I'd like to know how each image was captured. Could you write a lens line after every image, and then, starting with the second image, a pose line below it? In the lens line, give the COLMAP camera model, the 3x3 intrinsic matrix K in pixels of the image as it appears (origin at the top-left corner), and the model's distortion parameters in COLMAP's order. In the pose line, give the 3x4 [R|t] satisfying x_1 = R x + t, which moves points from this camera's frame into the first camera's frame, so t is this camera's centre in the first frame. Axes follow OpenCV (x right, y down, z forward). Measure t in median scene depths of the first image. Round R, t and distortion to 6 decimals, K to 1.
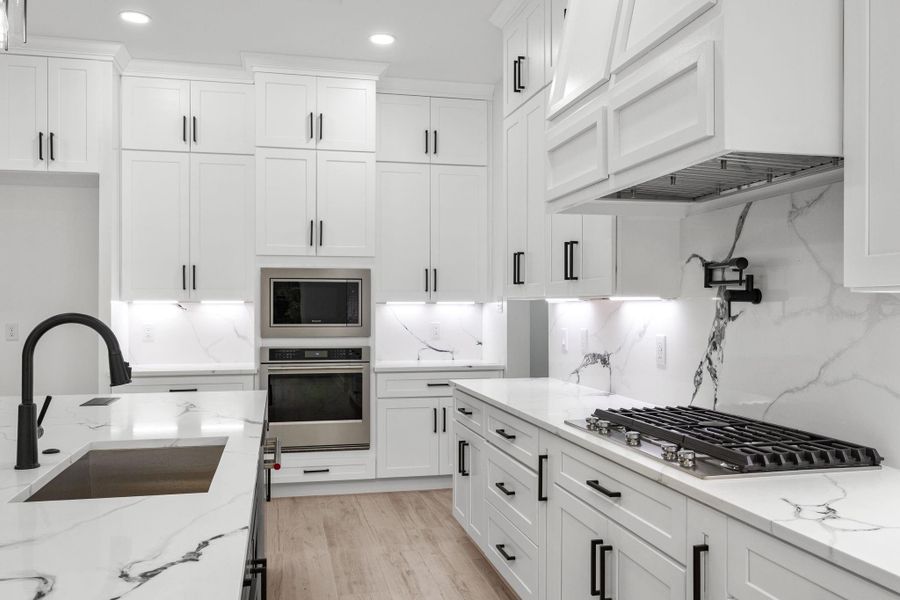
lens RADIAL K [[731.3, 0, 440.9], [0, 731.3, 302.7], [0, 0, 1]] dist [0.002310, 0.011164]
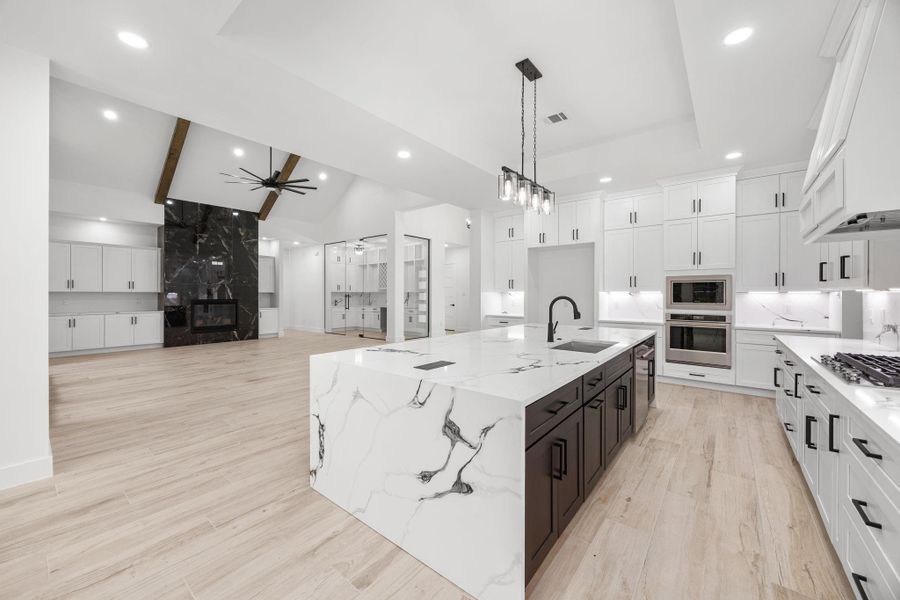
lens RADIAL K [[338.0, 0, 452.9], [0, 338.0, 294.2], [0, 0, 1]] dist [-0.002471, 0.000167]
pose [[0.628494, 0.001613, -0.777813, 0.142292], [0.002291, 0.999990, 0.003925, -0.000311], [0.777811, -0.004249, 0.628483, -0.128452]]
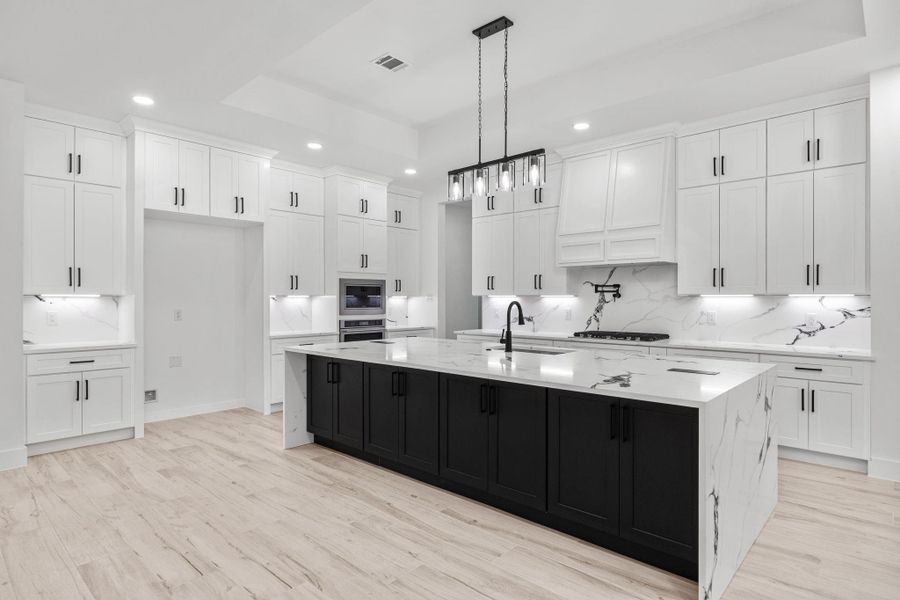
lens RADIAL K [[489.3, 0, 428.3], [0, 489.3, 306.9], [0, 0, 1]] dist [-0.007943, -0.000753]
pose [[0.826442, -0.010904, 0.562916, -0.817295], [-0.002753, 0.999722, 0.023407, -0.004302], [-0.563015, -0.020894, 0.826183, -0.189637]]
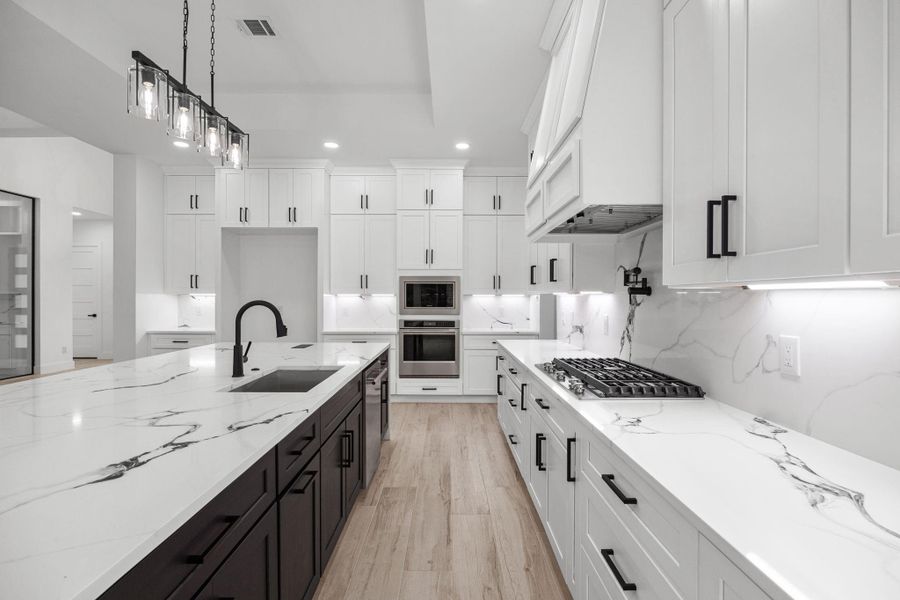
lens RADIAL K [[423.0, 0, 443.2], [0, 423.0, 298.8], [0, 0, 1]] dist [-0.003140, -0.000148]
pose [[0.975849, 0.001863, -0.218440, 0.095340], [-0.000123, 0.999968, 0.007980, 0.000428], [0.218448, -0.007760, 0.975818, -0.005696]]
